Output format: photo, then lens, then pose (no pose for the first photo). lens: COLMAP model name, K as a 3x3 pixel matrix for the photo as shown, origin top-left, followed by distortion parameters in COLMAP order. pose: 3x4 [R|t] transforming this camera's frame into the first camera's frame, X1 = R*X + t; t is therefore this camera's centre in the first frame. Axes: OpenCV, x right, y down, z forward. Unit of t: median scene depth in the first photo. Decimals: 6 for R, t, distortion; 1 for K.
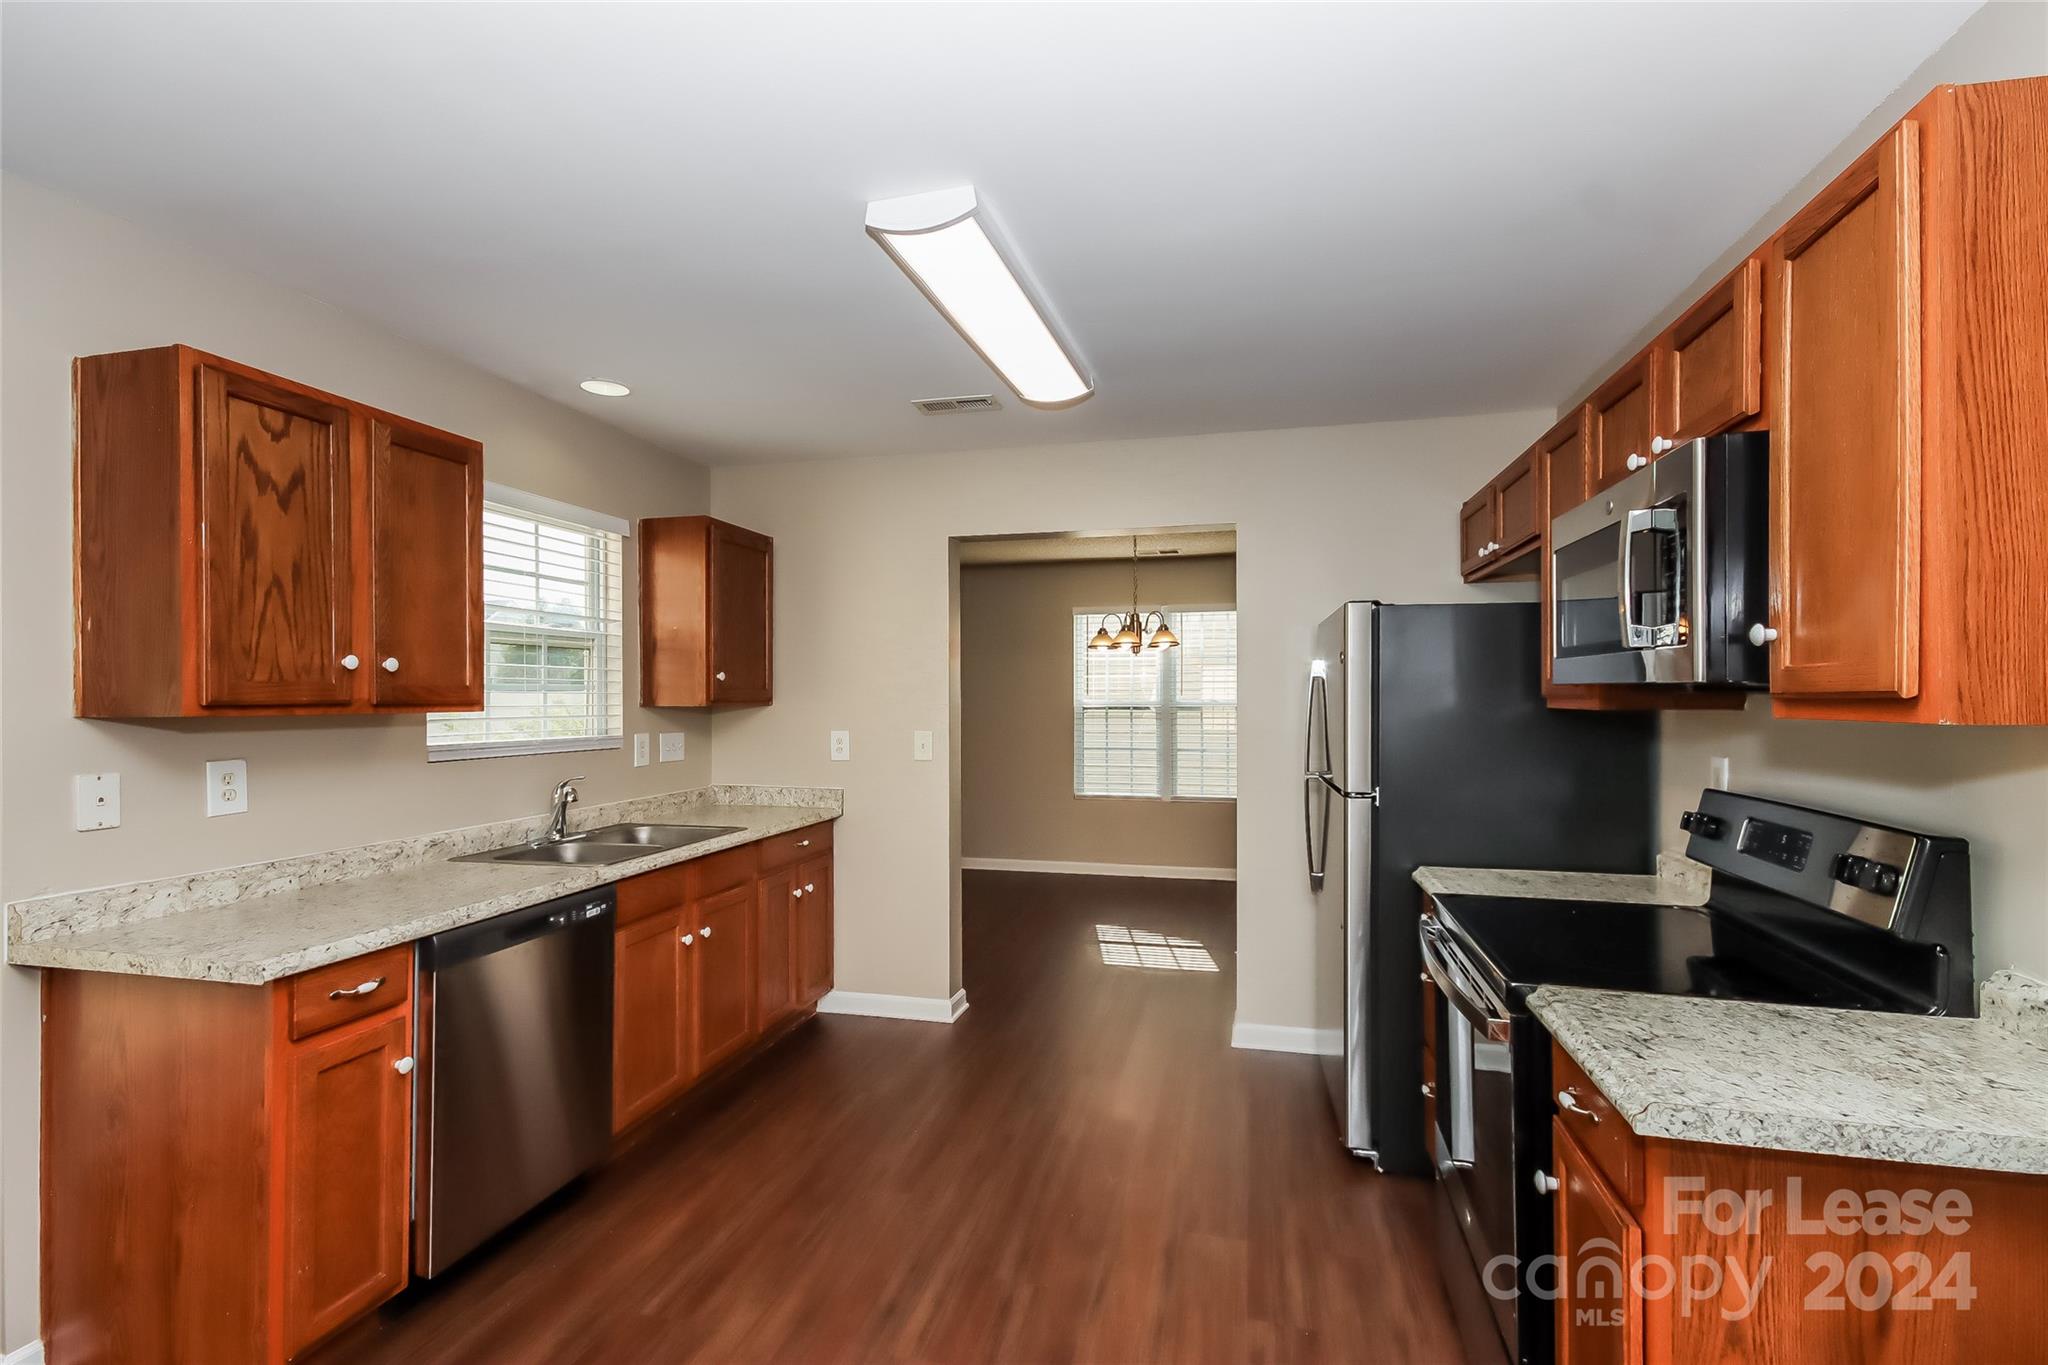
lens RADIAL K [[962.1, 0, 1022.3], [0, 962.1, 688.4], [0, 0, 1]] dist [0.043589, 0.000844]
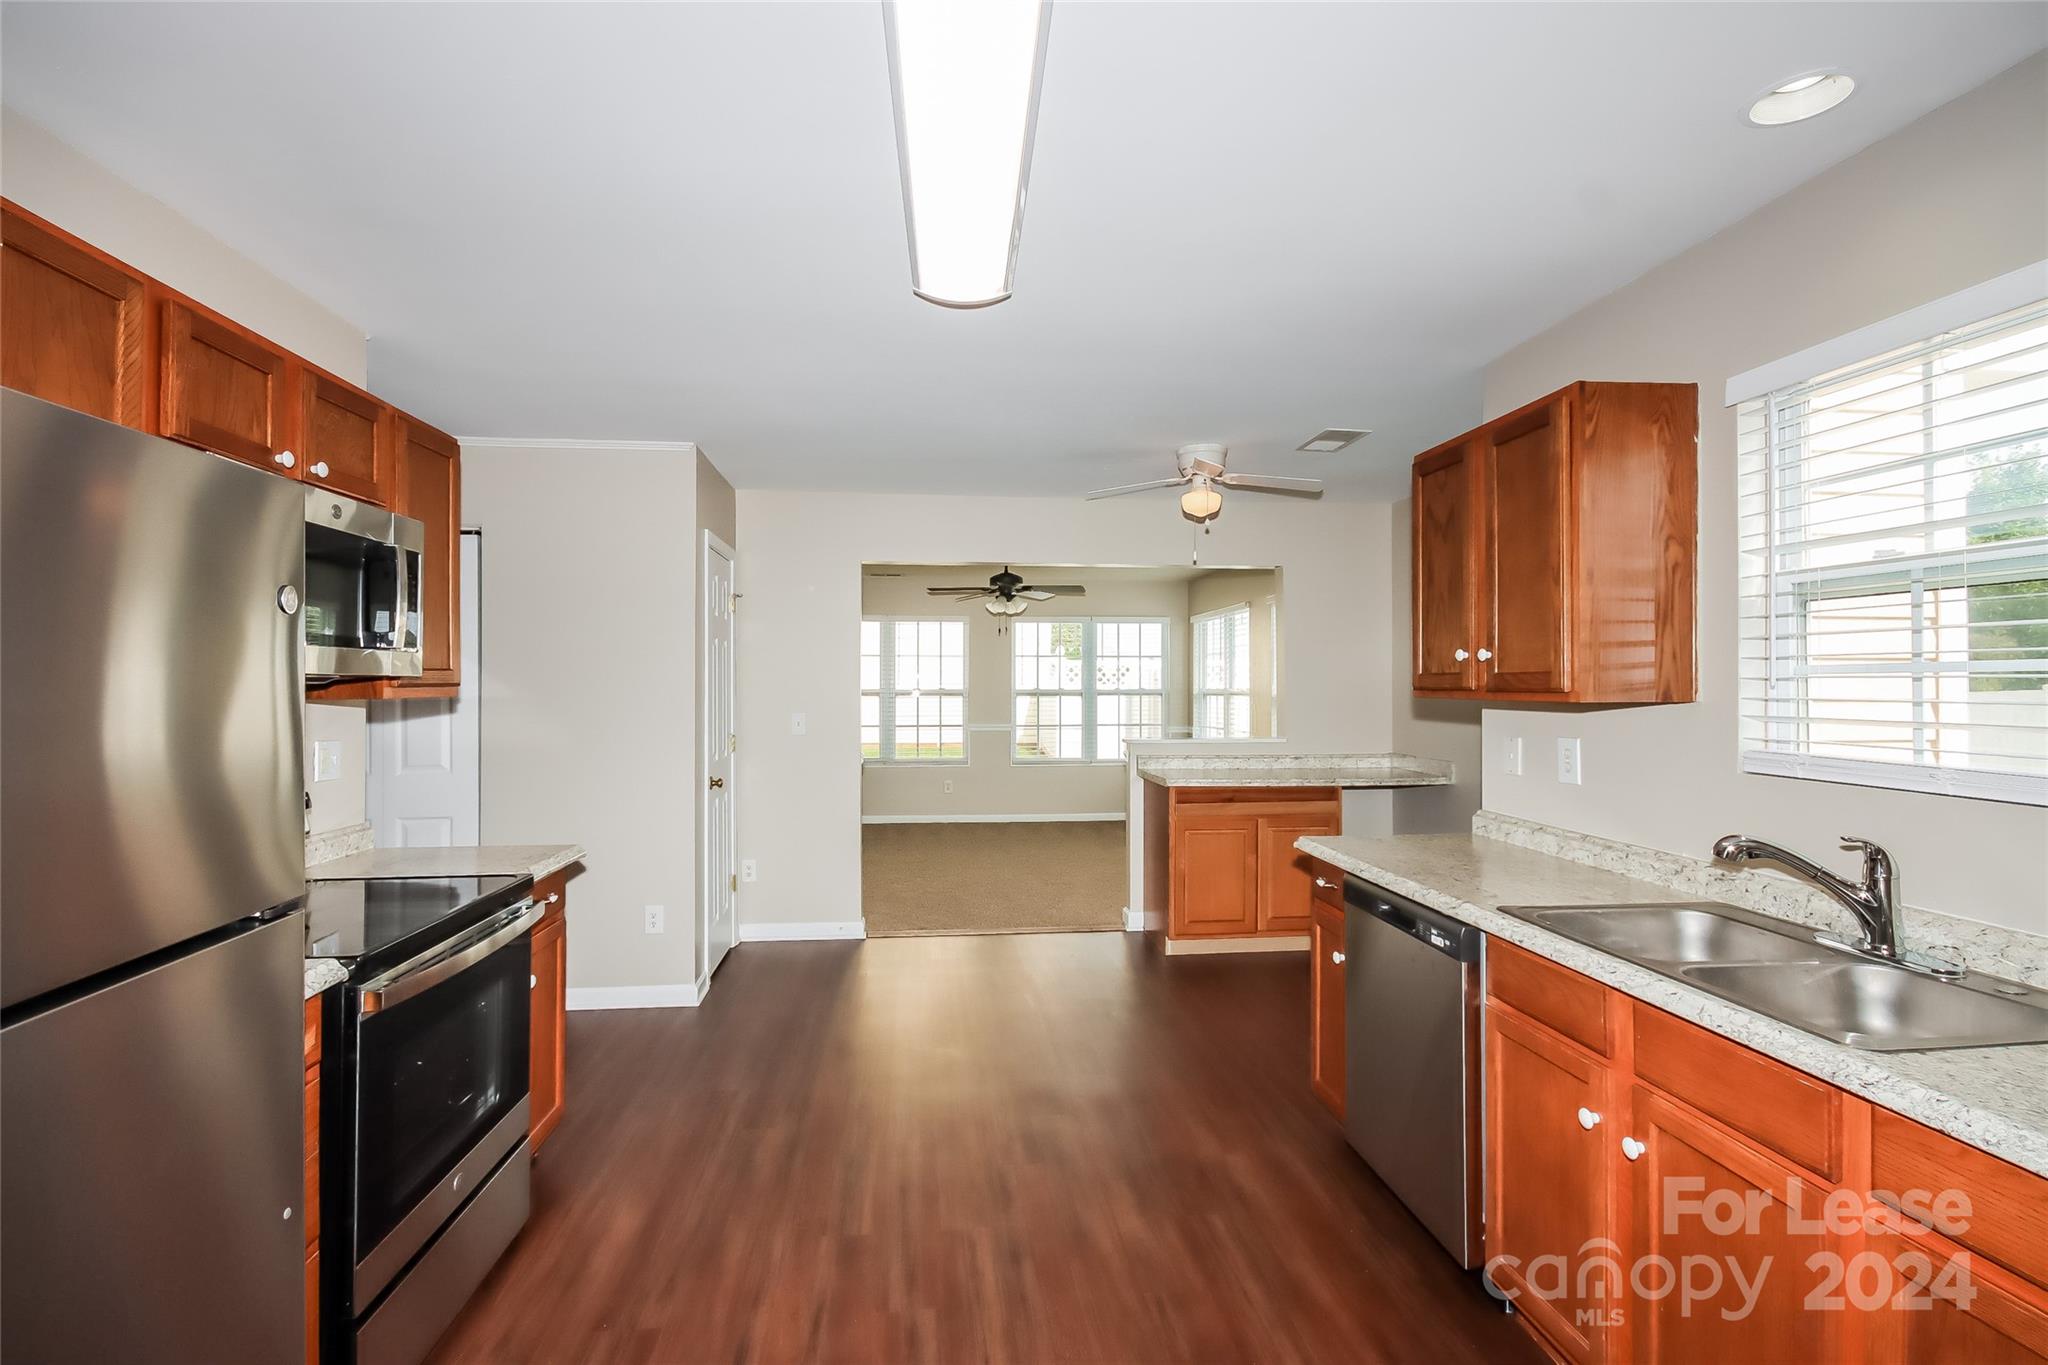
lens RADIAL K [[962.1, 0, 1024.5], [0, 962.1, 688.3], [0, 0, 1]] dist [0.043589, 0.000844]
pose [[-0.938540, 0.001163, -0.345167, 0.214665], [0.004047, 0.999963, -0.007633, 0.016663], [0.345146, -0.008561, -0.938510, 1.923429]]
